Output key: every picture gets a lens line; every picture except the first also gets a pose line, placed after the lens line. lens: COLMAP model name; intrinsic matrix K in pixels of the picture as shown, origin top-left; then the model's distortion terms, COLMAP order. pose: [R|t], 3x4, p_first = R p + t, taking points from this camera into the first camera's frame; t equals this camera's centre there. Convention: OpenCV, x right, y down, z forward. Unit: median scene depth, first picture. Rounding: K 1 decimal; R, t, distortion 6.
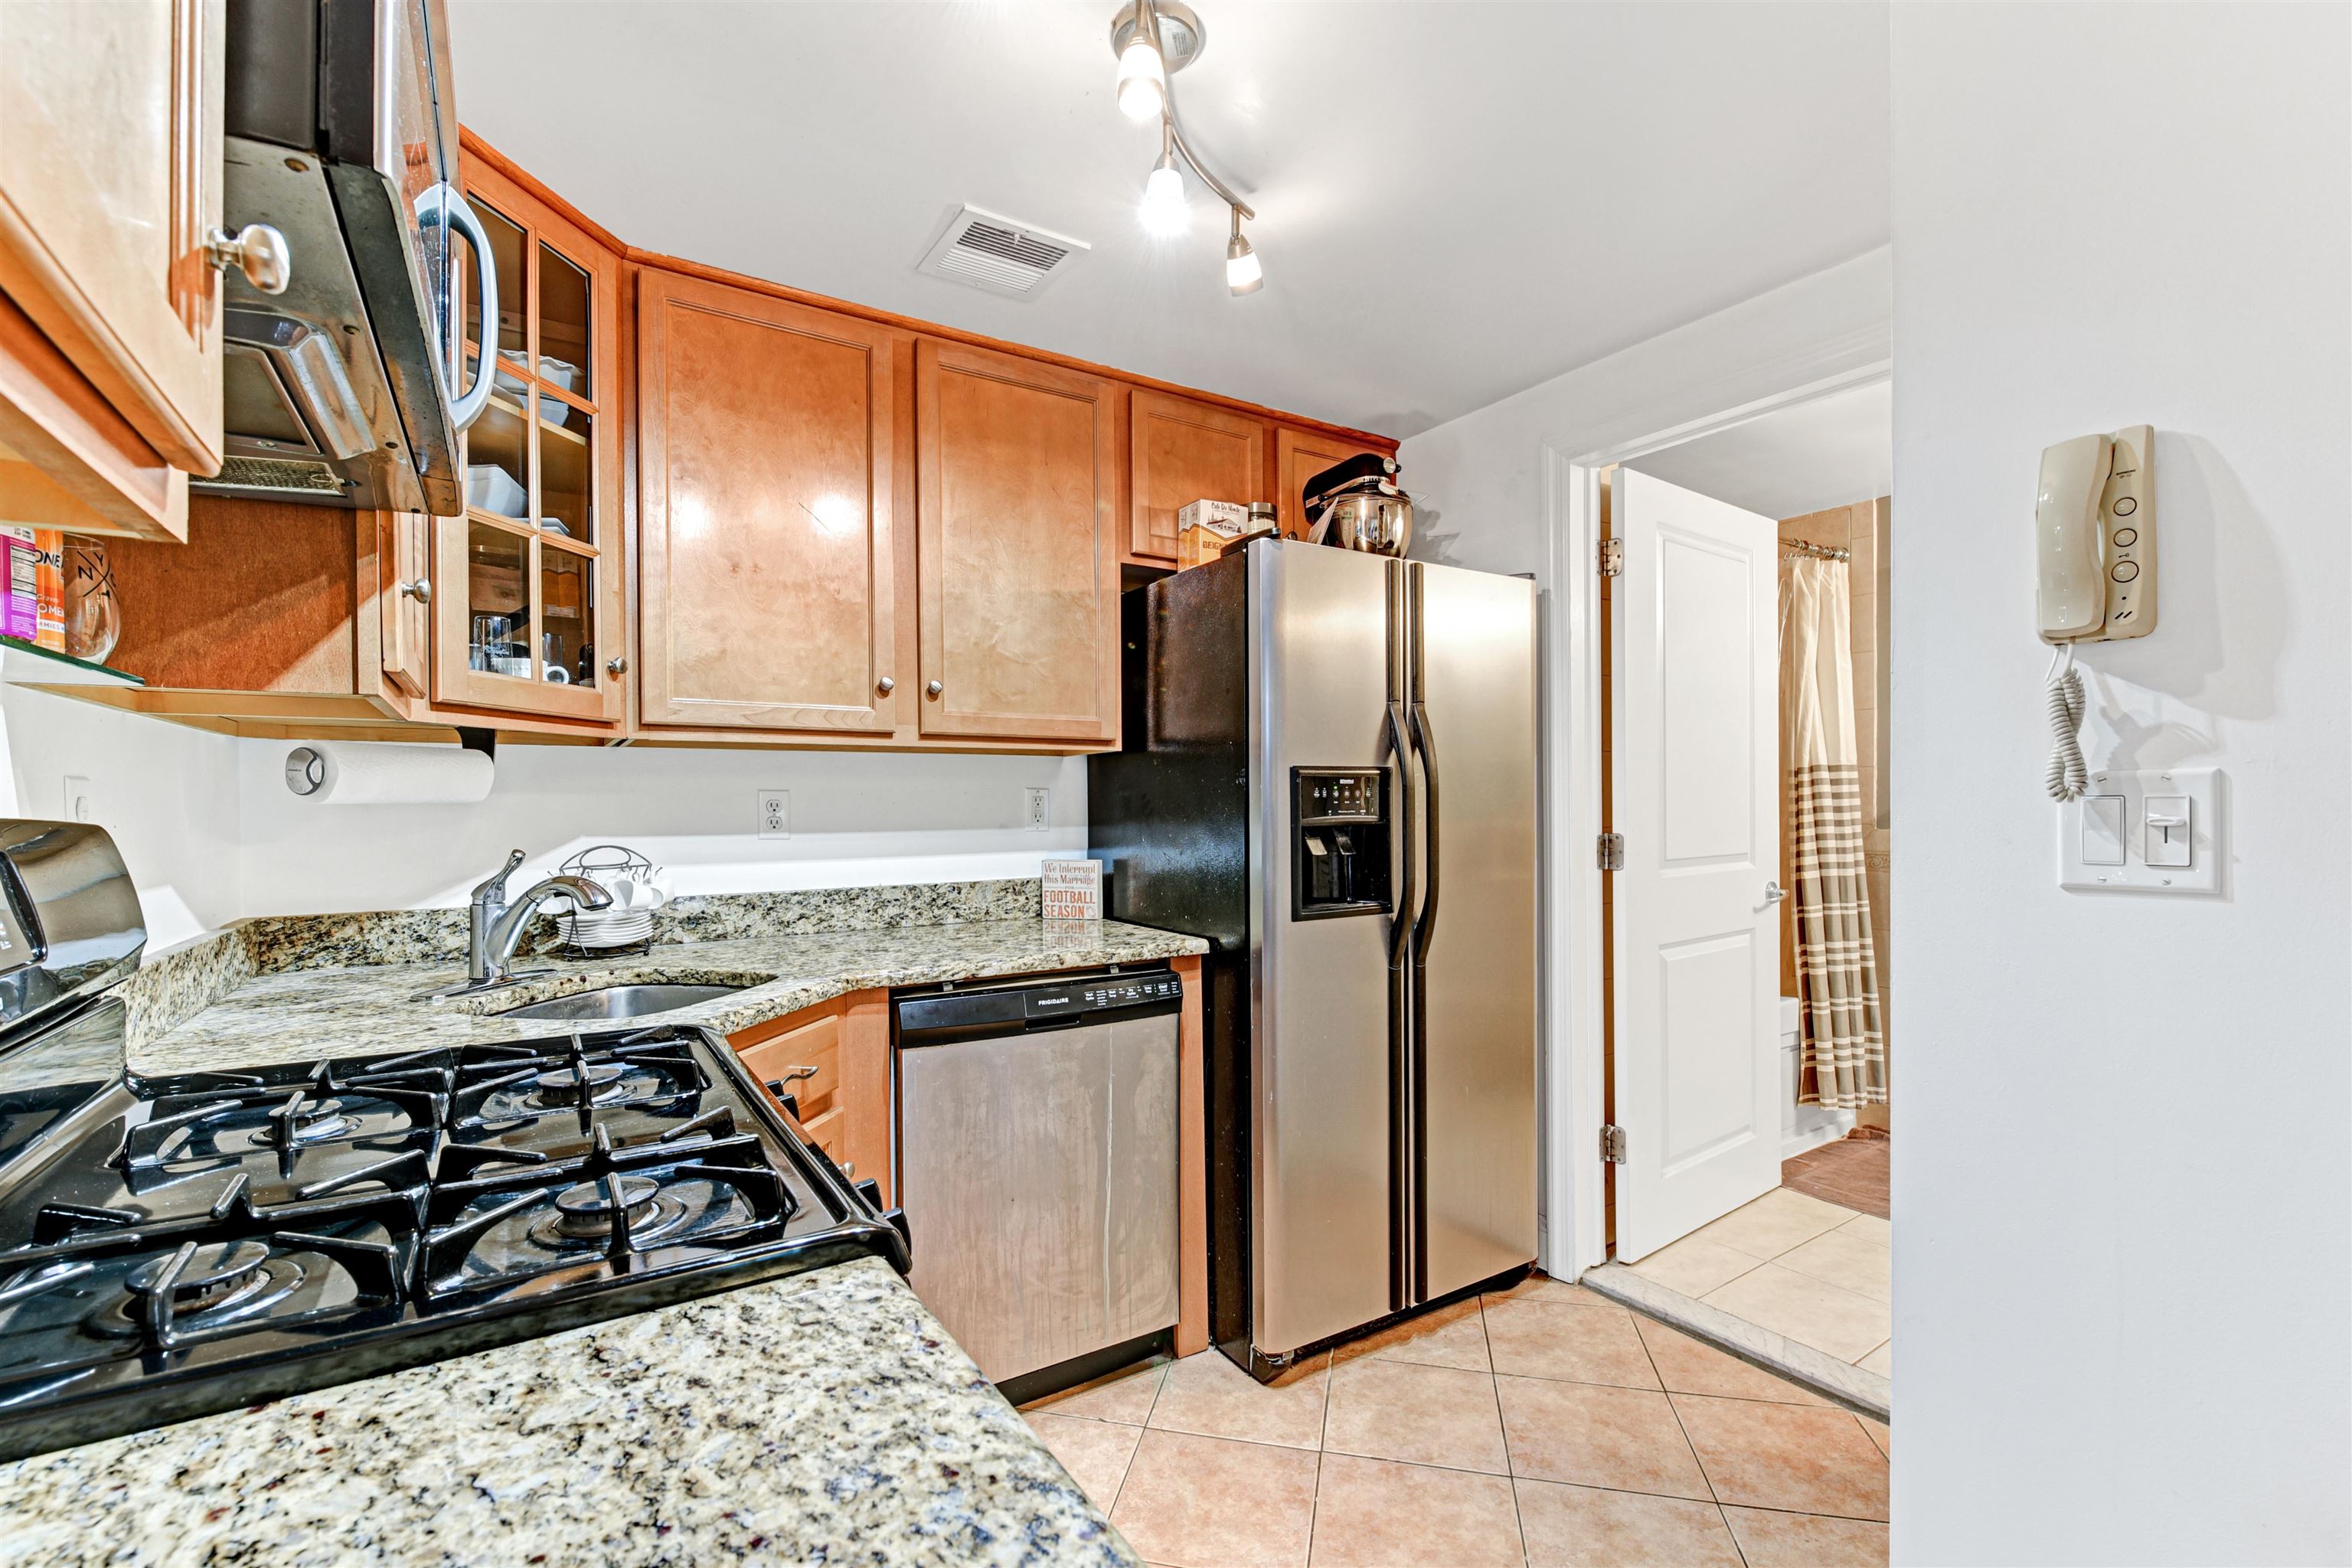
lens RADIAL K [[967.0, 0, 1184.0], [0, 967.0, 778.5], [0, 0, 1]] dist [-0.000735, -0.007486]
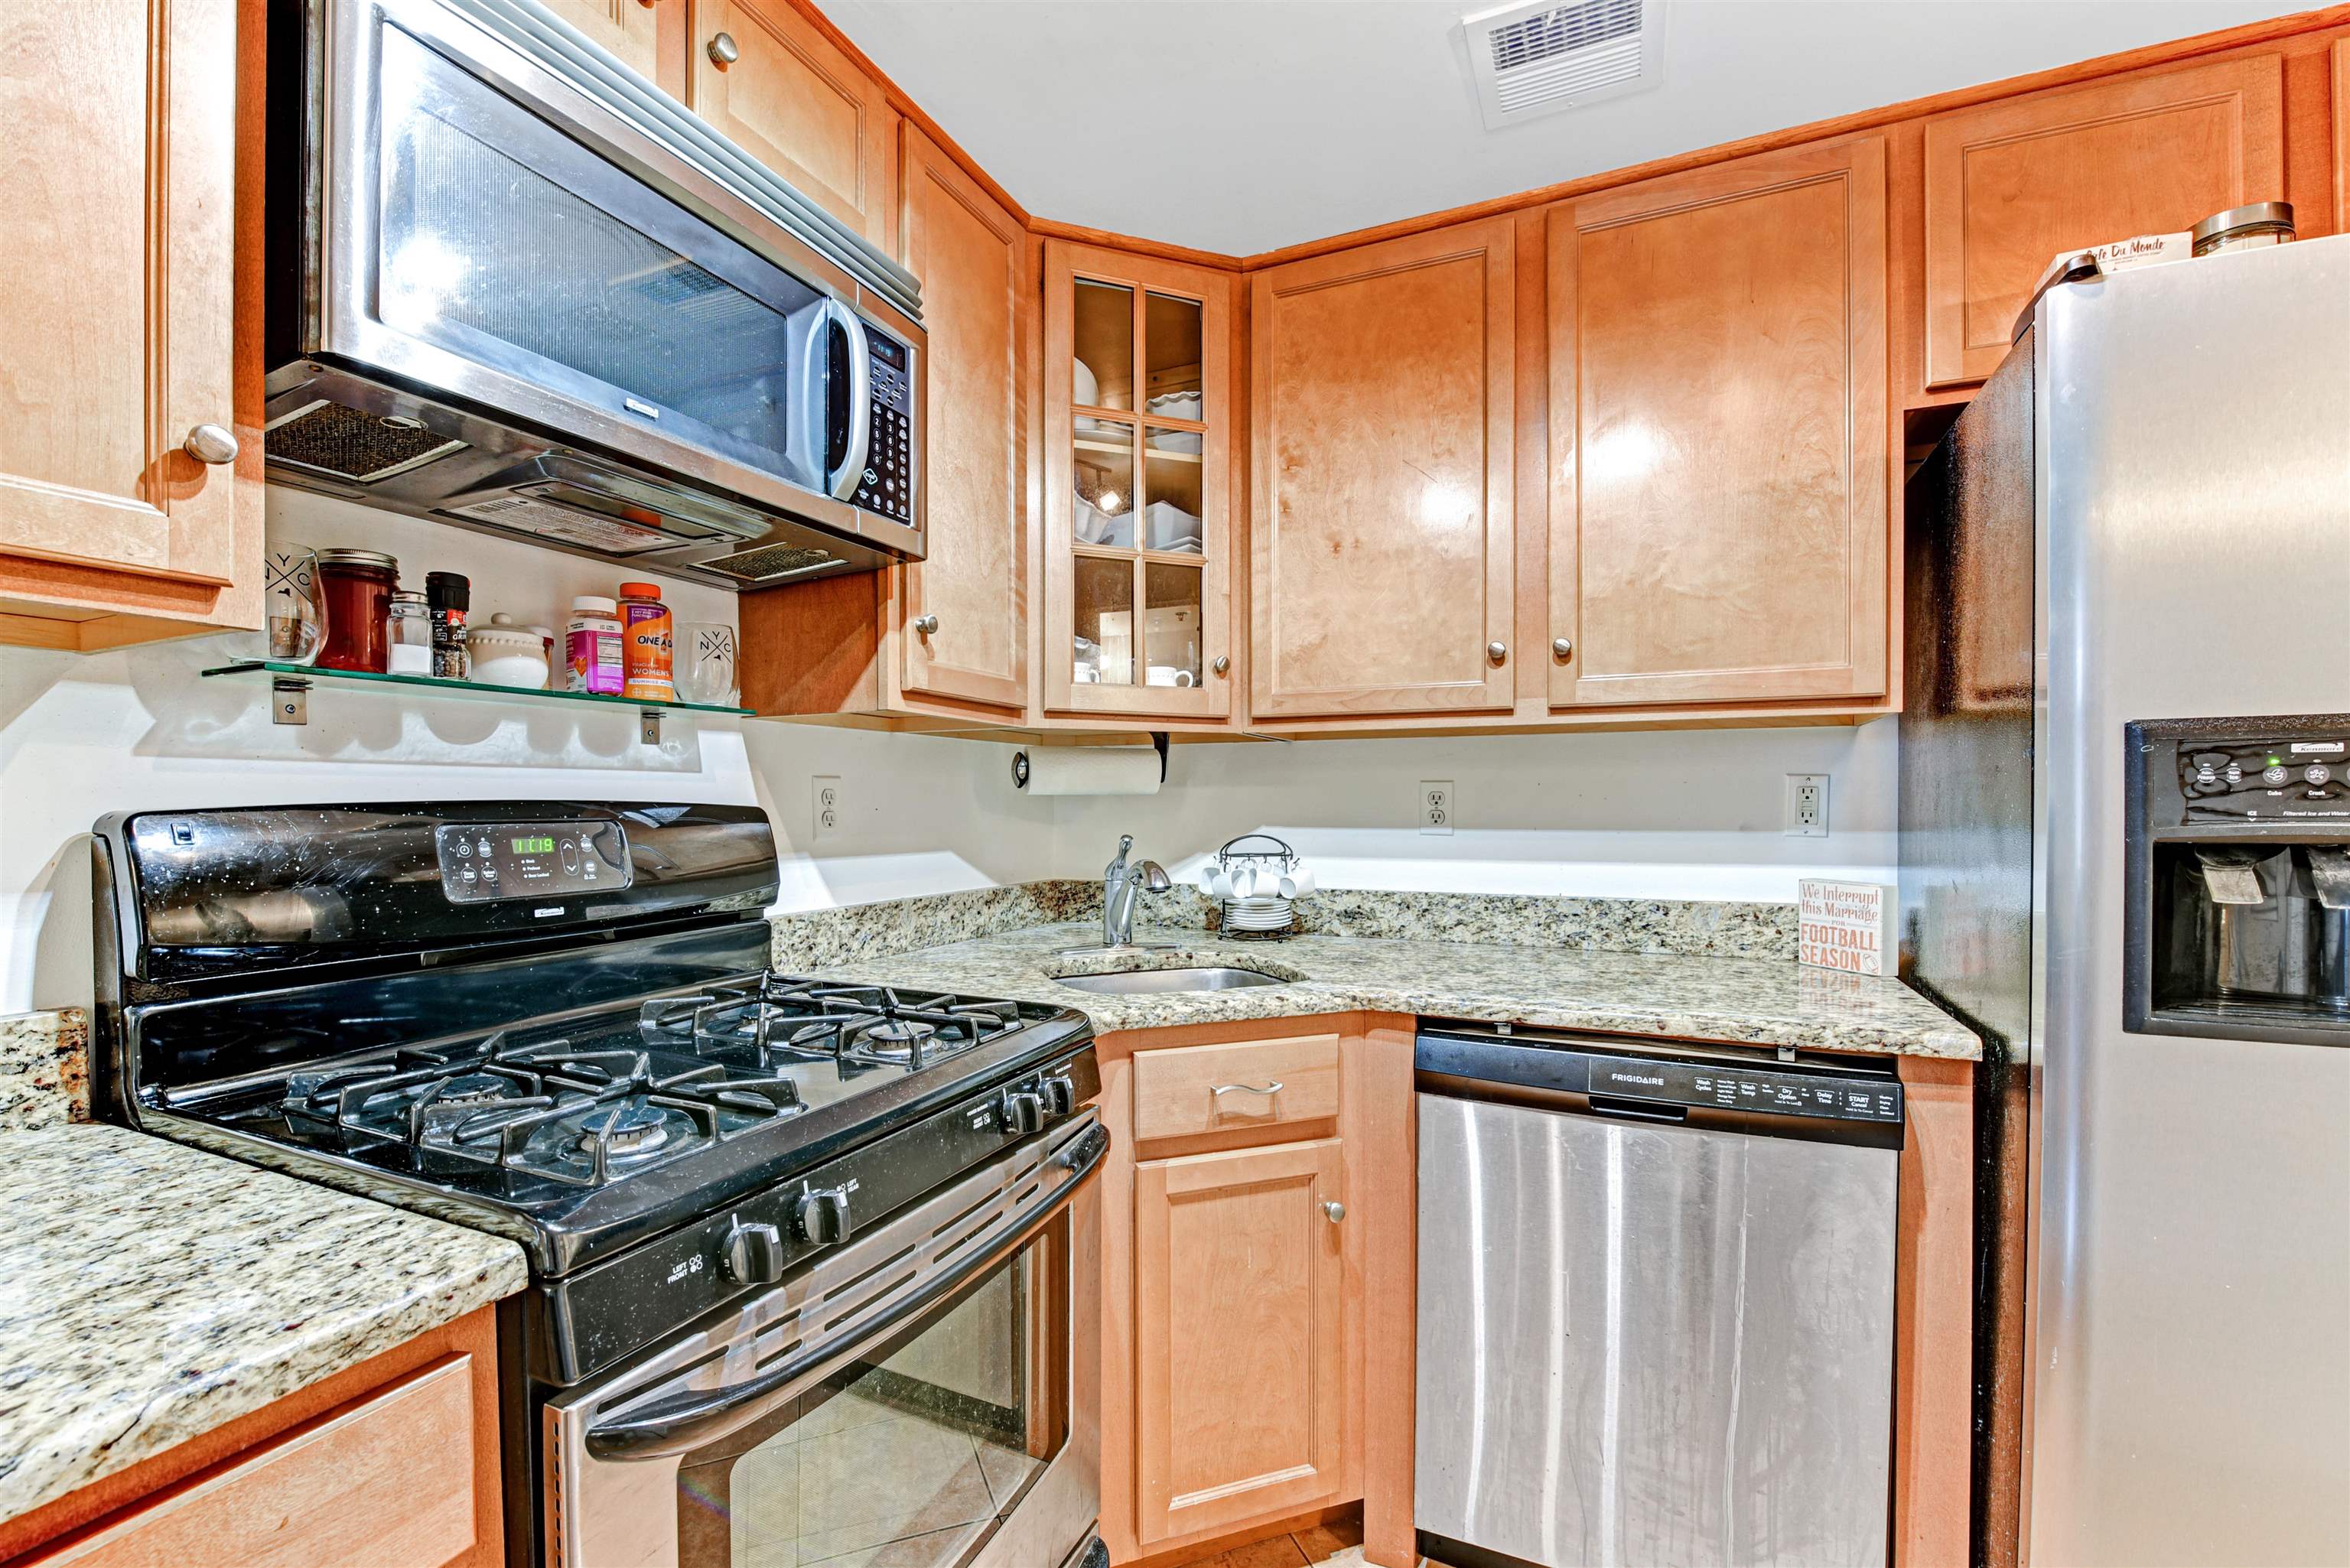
lens RADIAL K [[1021.1, 0, 1169.6], [0, 1021.1, 791.1], [0, 0, 1]] dist [-0.013159, -0.000627]
pose [[0.543709, -0.002466, -0.839270, 0.268304], [0.018667, 0.999784, 0.009155, 0.008874], [0.839066, -0.020645, 0.543638, 0.290970]]
